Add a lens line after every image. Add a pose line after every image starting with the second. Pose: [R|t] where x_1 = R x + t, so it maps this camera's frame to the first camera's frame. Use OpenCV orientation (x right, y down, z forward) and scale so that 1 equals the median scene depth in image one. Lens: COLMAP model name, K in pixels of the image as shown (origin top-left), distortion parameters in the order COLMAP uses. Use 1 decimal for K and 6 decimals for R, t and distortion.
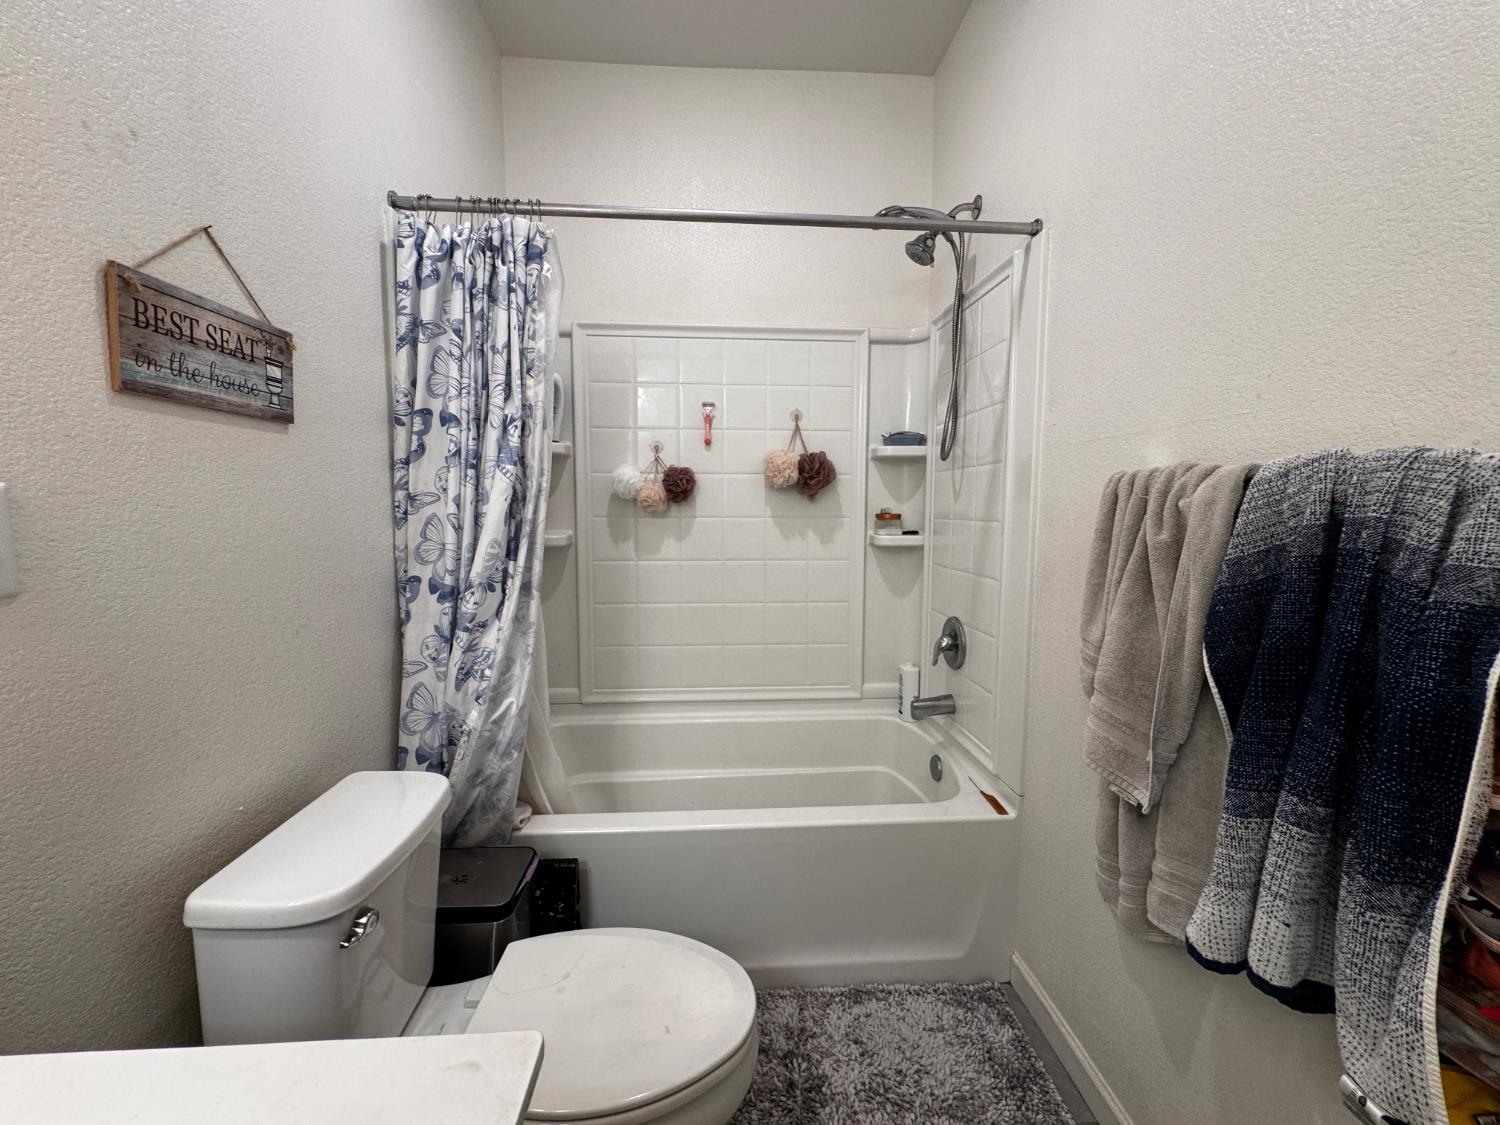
lens RADIAL K [[600.4, 0, 755.4], [0, 600.4, 558.8], [0, 0, 1]] dist [-0.004558, 0.000913]
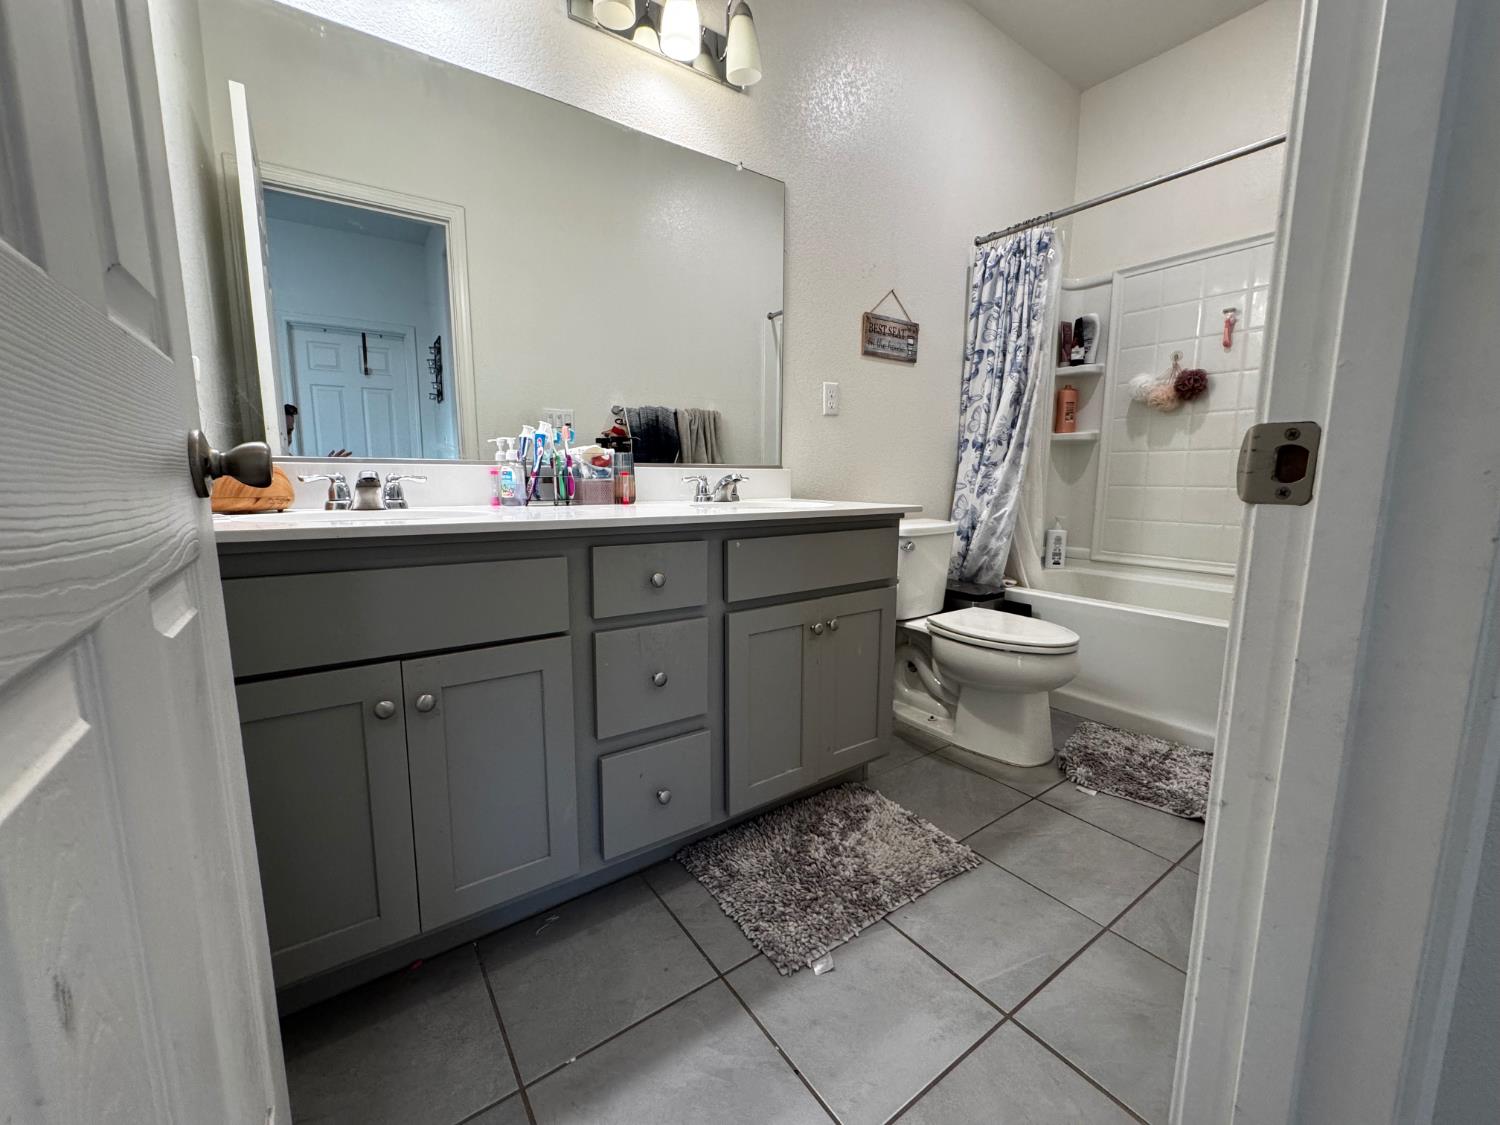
lens RADIAL K [[600.4, 0, 749.9], [0, 600.4, 559.5], [0, 0, 1]] dist [-0.004558, 0.000913]
pose [[0.523382, 0.118022, -0.843885, 0.754177], [-0.074778, 0.992902, 0.092485, 0.290764], [0.848811, 0.014699, 0.528492, -0.618506]]
